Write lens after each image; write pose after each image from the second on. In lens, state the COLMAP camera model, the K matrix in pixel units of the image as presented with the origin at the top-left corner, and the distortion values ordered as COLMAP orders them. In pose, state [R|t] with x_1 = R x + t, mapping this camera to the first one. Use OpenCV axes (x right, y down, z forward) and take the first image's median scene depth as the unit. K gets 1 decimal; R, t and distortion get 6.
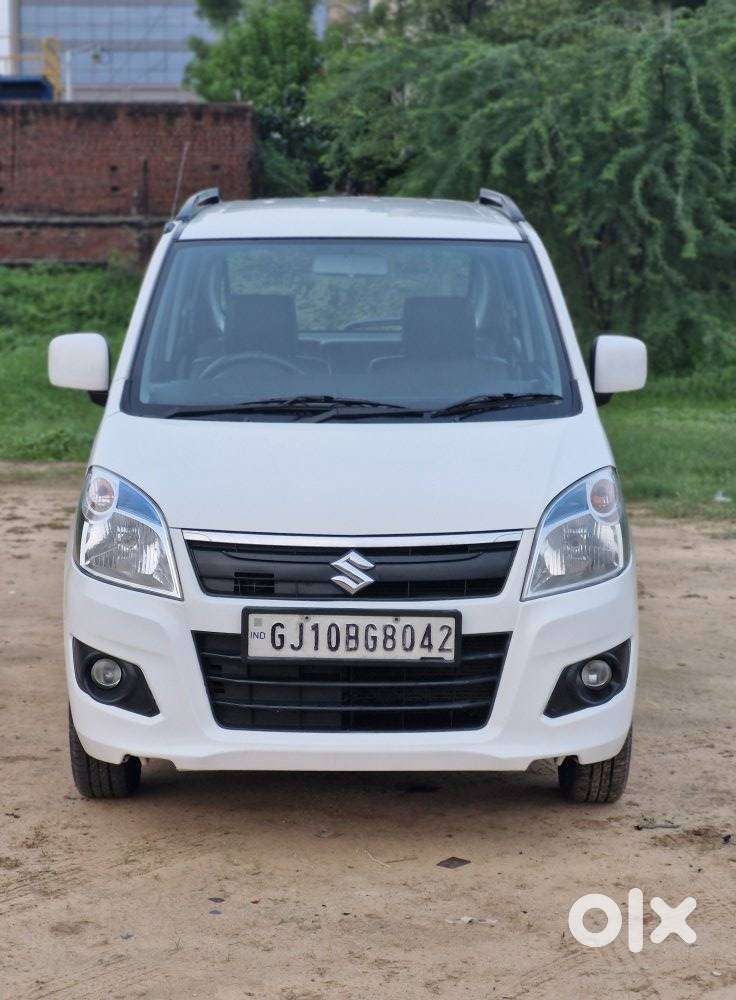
lens RADIAL K [[2245.9, 0, 378.5], [0, 2245.9, 503.1], [0, 0, 1]] dist [-0.060791, 0.000000]
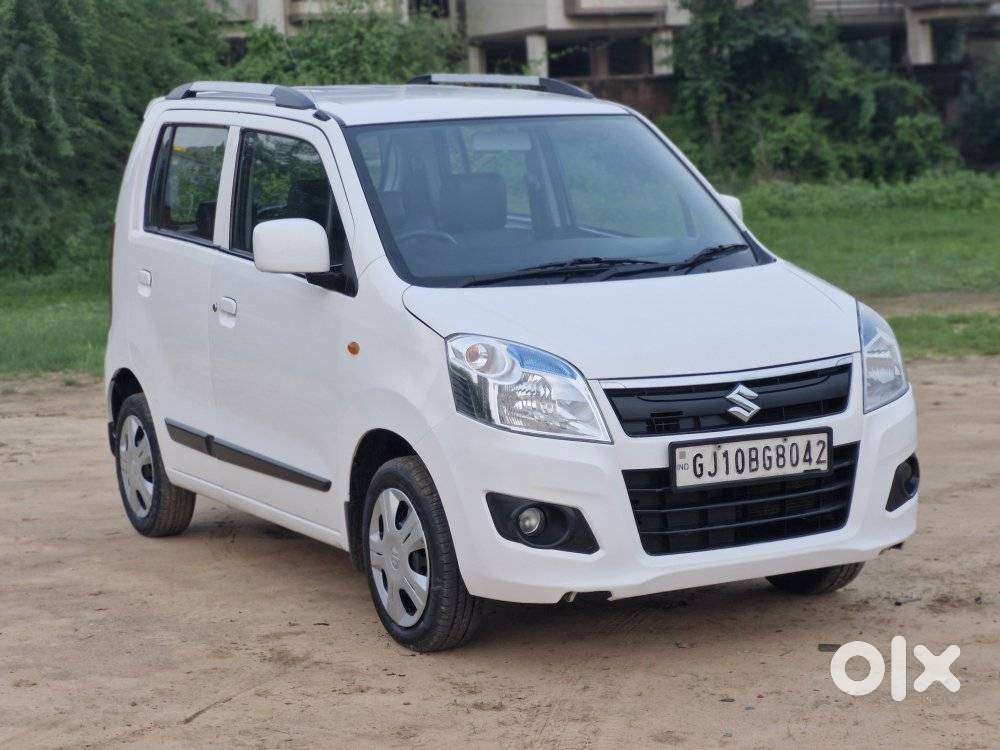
lens RADIAL K [[2240.6, 0, 498.2], [0, 2240.6, 367.6], [0, 0, 1]] dist [-0.125097, 0.000000]
pose [[0.894588, -0.087559, 0.438231, -0.594219], [0.094433, 0.995512, 0.006133, -0.005227], [-0.436801, 0.035897, 0.898842, 0.039996]]
